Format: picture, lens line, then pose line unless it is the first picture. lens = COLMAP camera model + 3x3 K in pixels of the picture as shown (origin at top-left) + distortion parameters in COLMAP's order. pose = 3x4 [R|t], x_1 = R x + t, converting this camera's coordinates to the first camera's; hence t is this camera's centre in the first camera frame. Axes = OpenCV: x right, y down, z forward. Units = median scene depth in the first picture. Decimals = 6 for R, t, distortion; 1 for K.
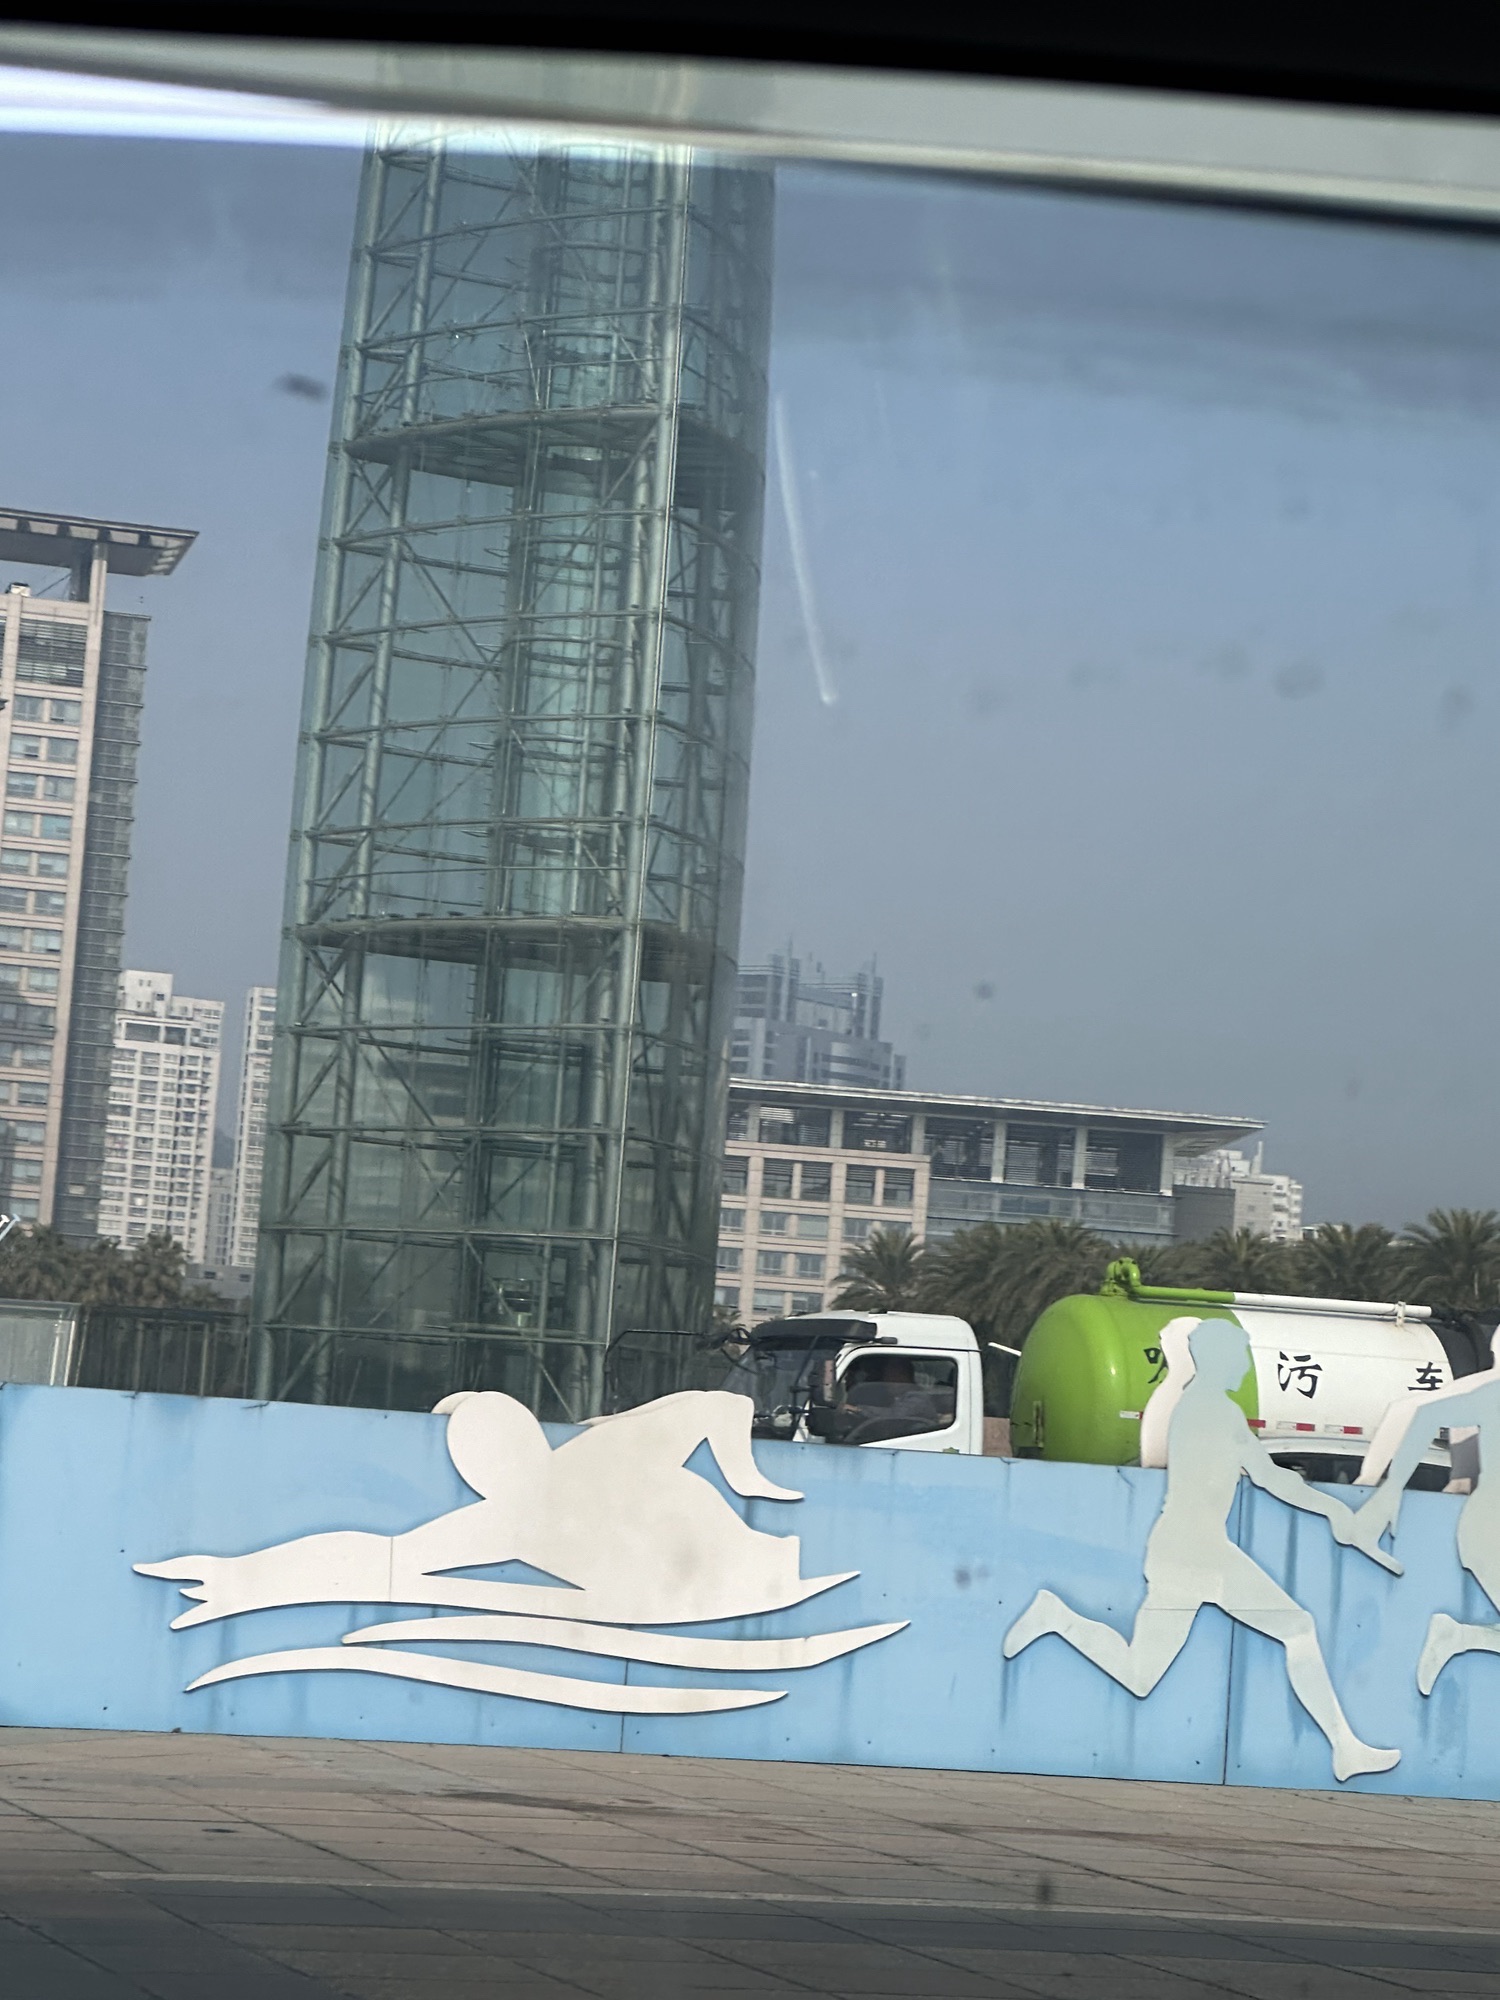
lens RADIAL K [[5013.7, 0, 750.0], [0, 5013.7, 1000.0], [0, 0, 1]] dist [0.093173, 0.411987]
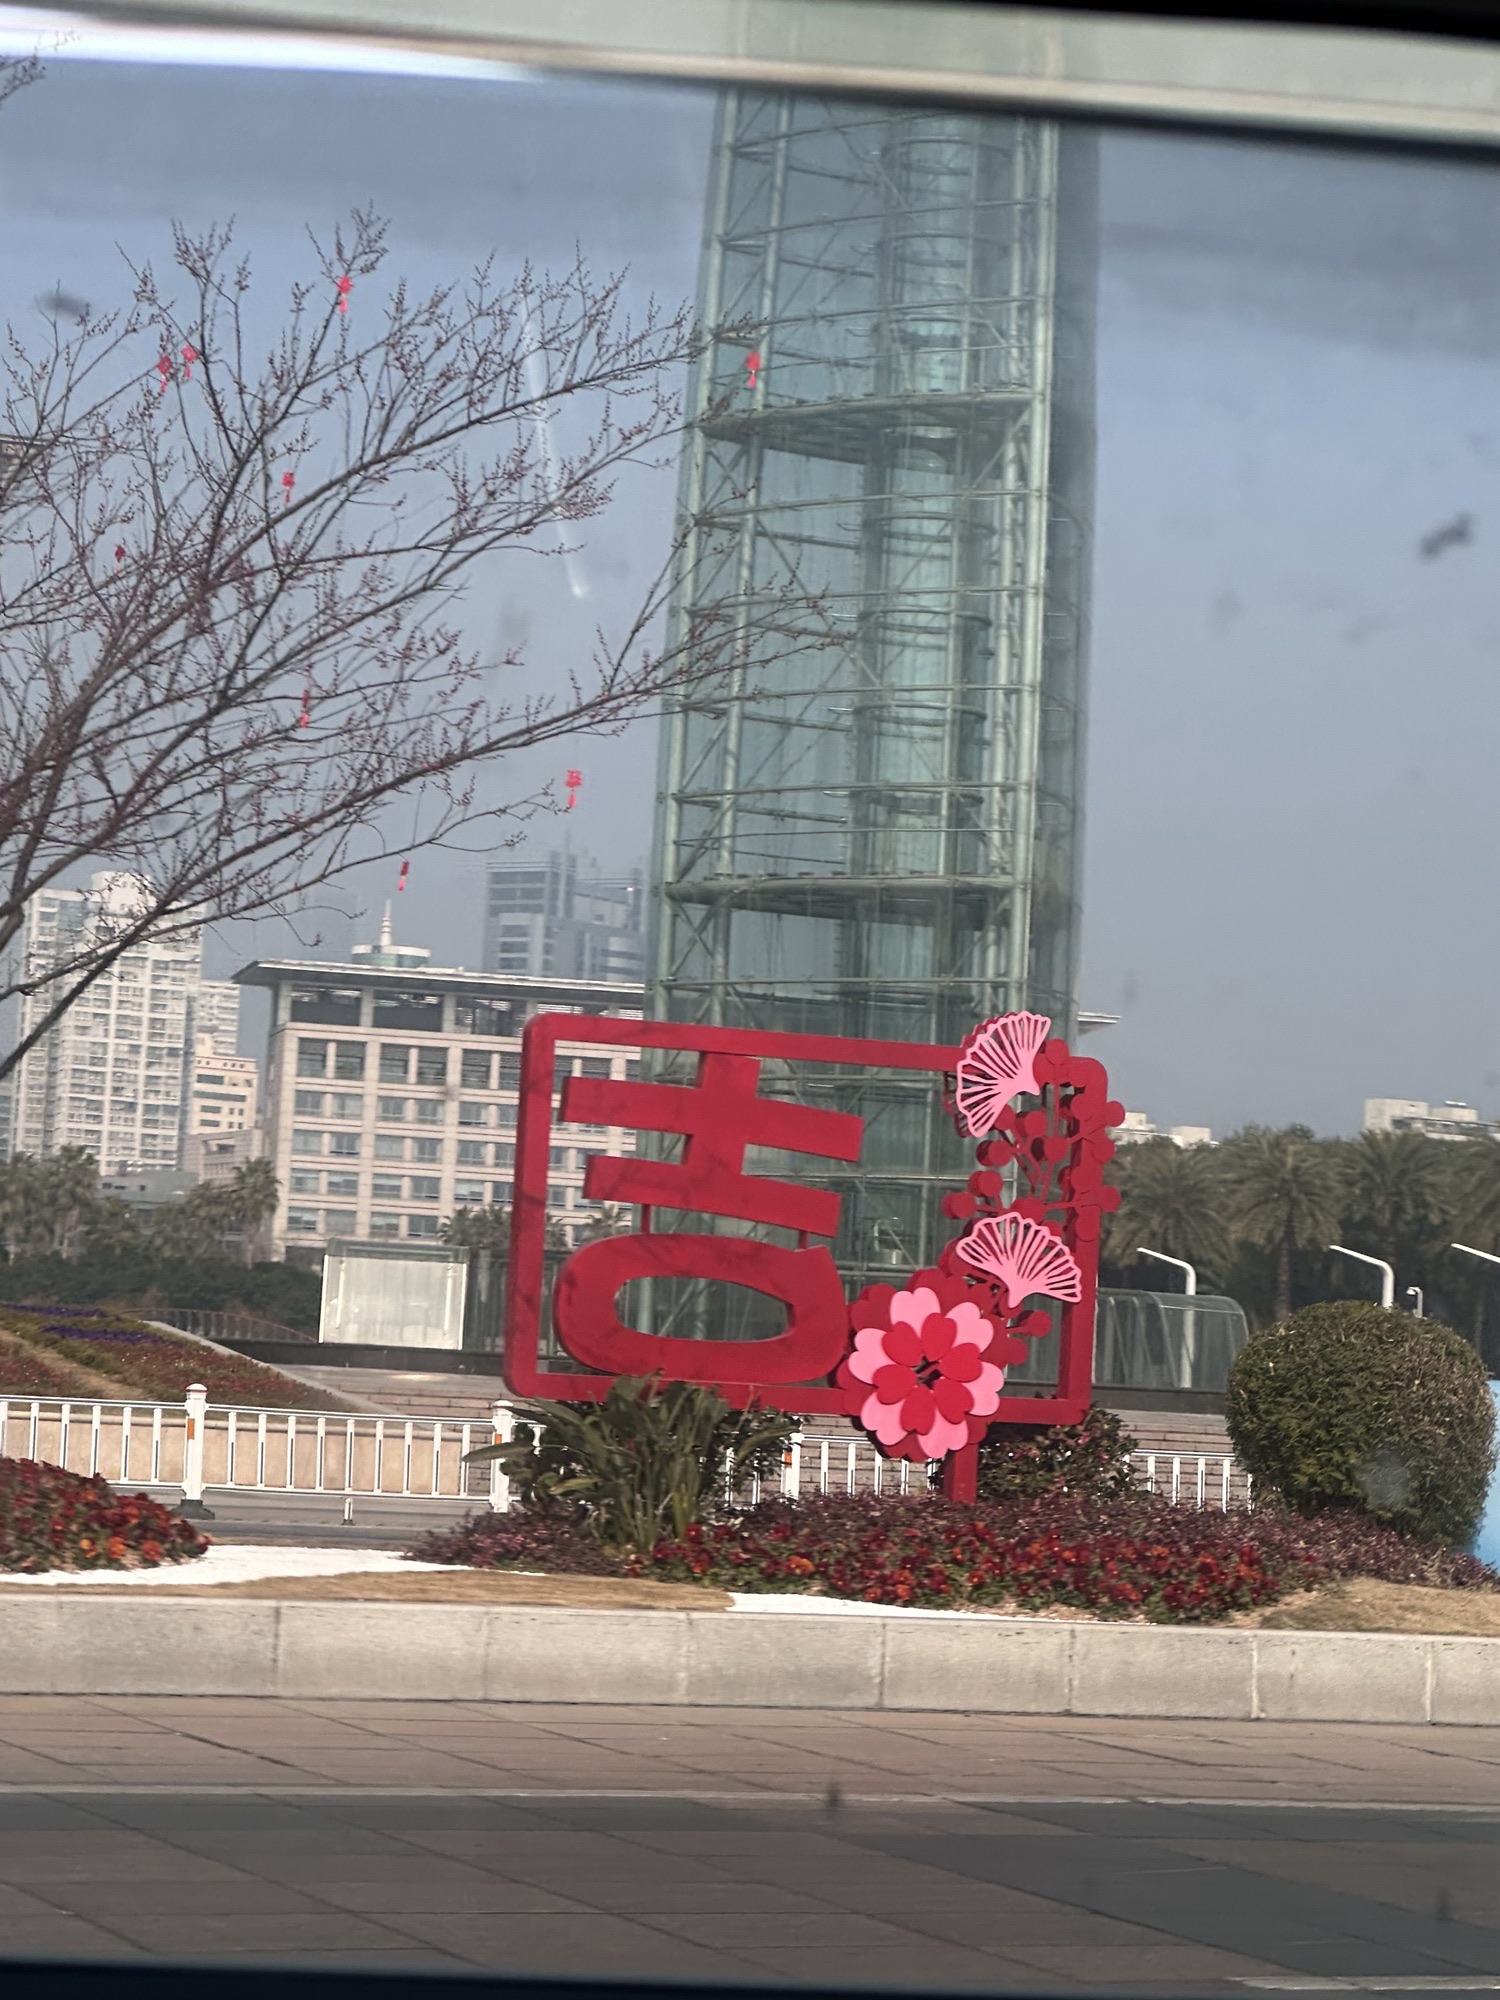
lens RADIAL K [[5063.8, 0, 750.0], [0, 5063.8, 1000.0], [0, 0, 1]] dist [0.008962, 0.140534]
pose [[0.997184, -0.010186, 0.074298, -0.051447], [0.008415, 0.999674, 0.024121, -0.005404], [-0.074519, -0.023428, 0.996944, -0.019758]]
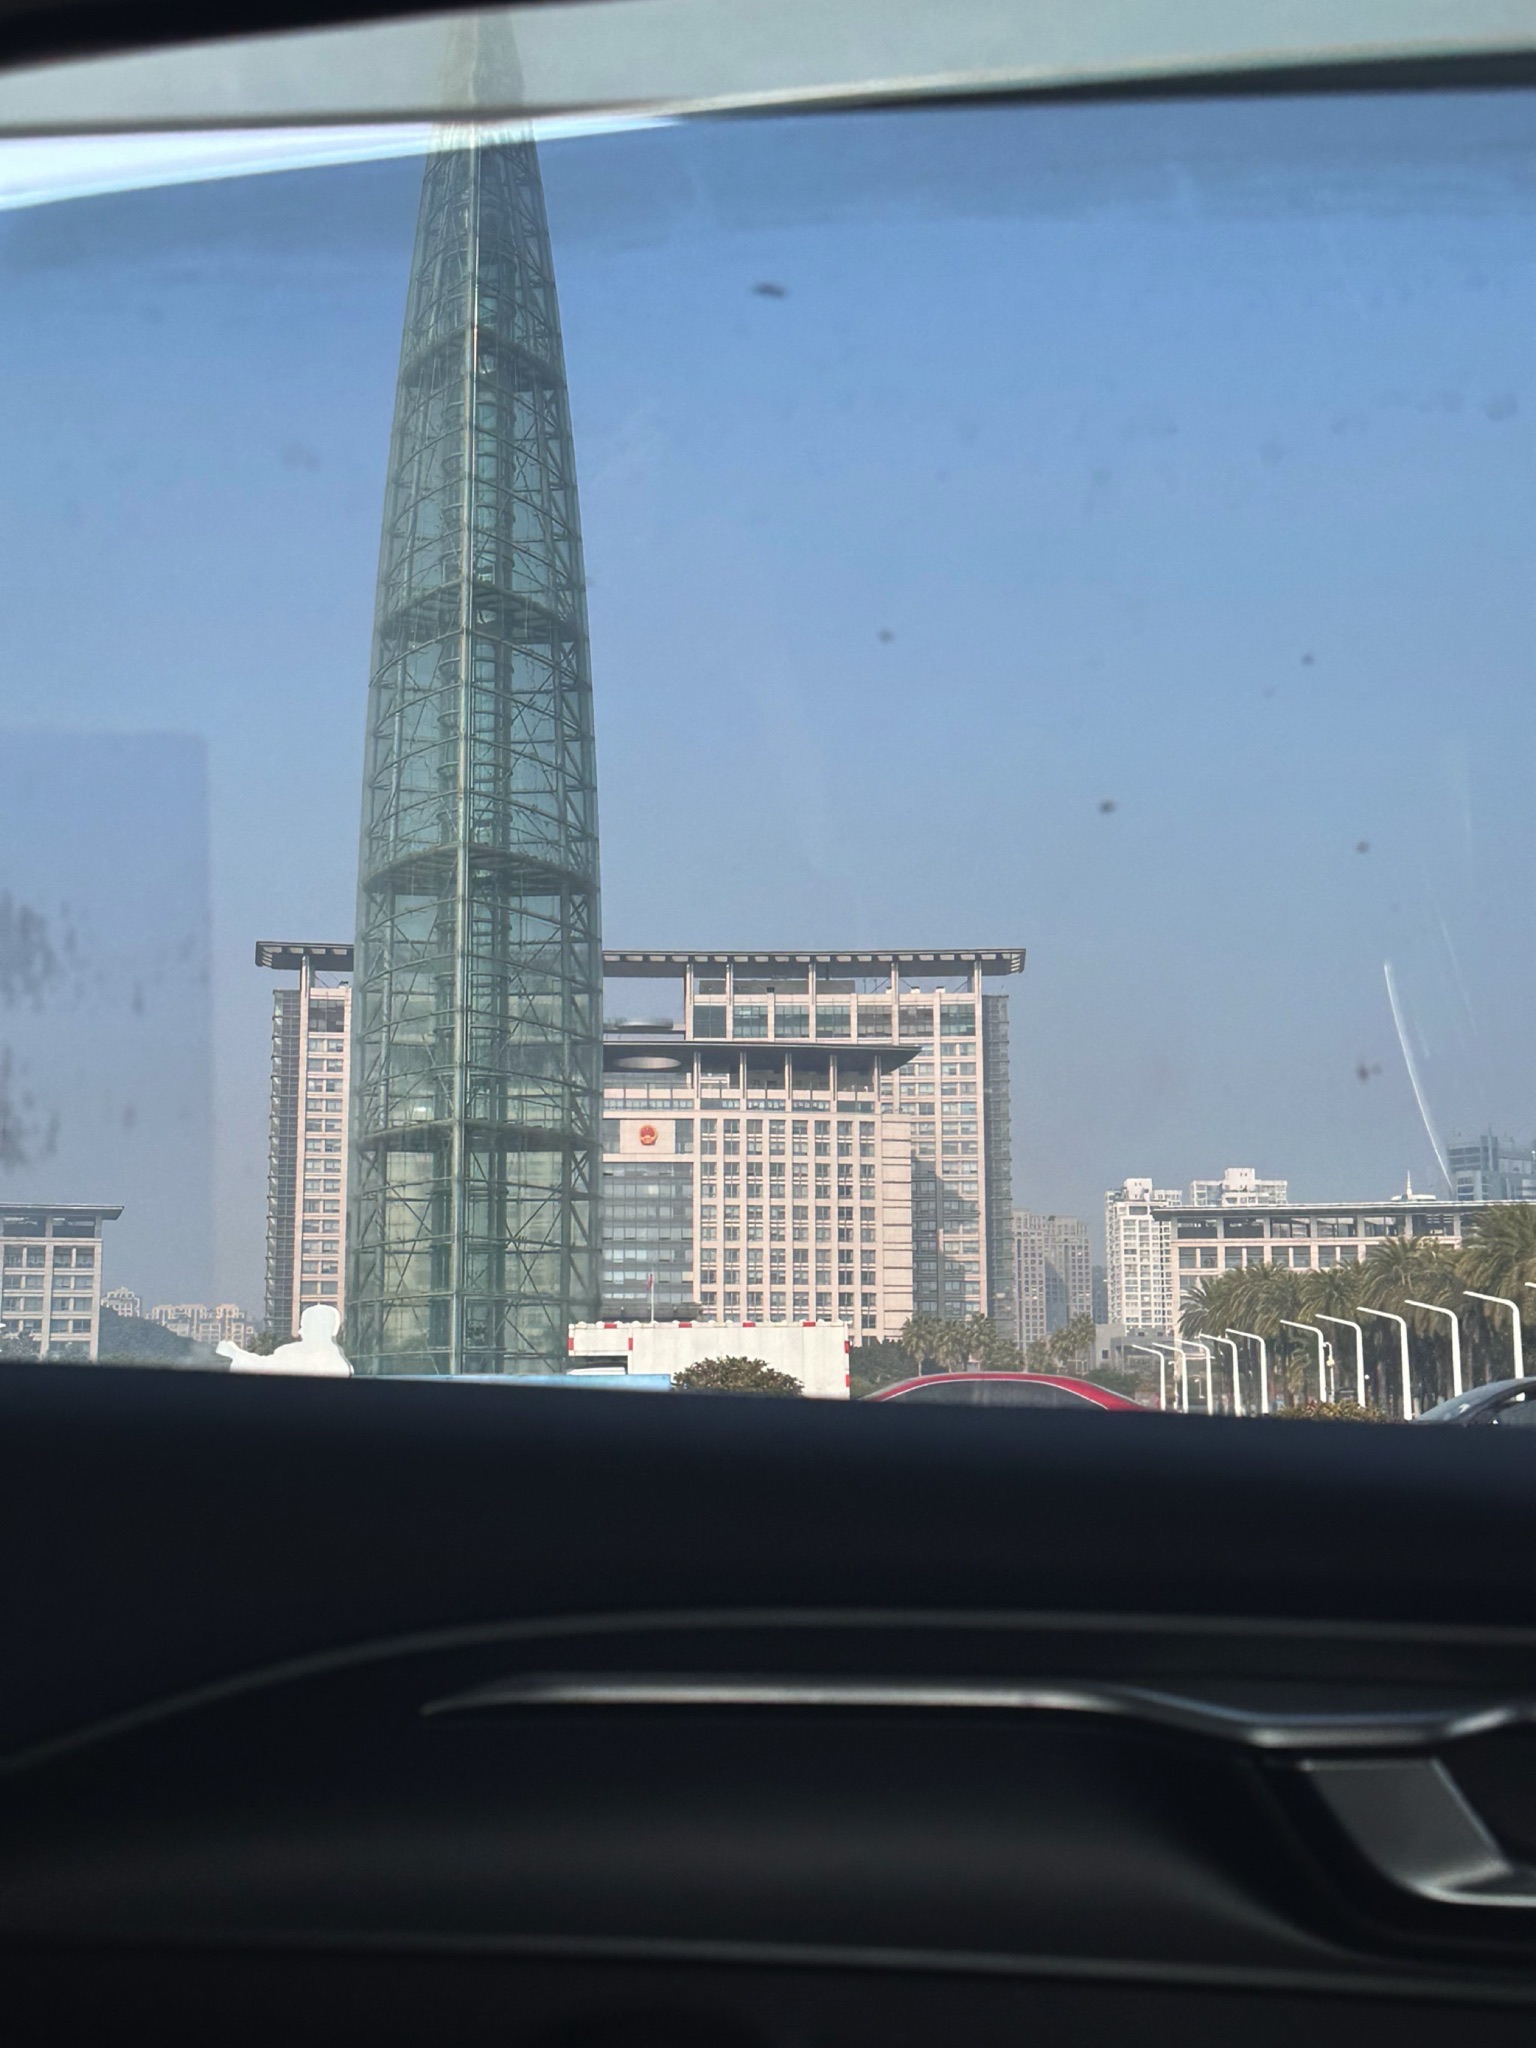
lens RADIAL K [[2531.4, 0, 767.6], [0, 2531.4, 952.5], [0, 0, 1]] dist [0.107716, -0.014685]
pose [[0.938232, -0.132676, -0.319559, 0.111085], [0.100125, 0.988155, -0.116299, 0.012455], [0.331204, 0.077119, 0.940402, 0.045777]]
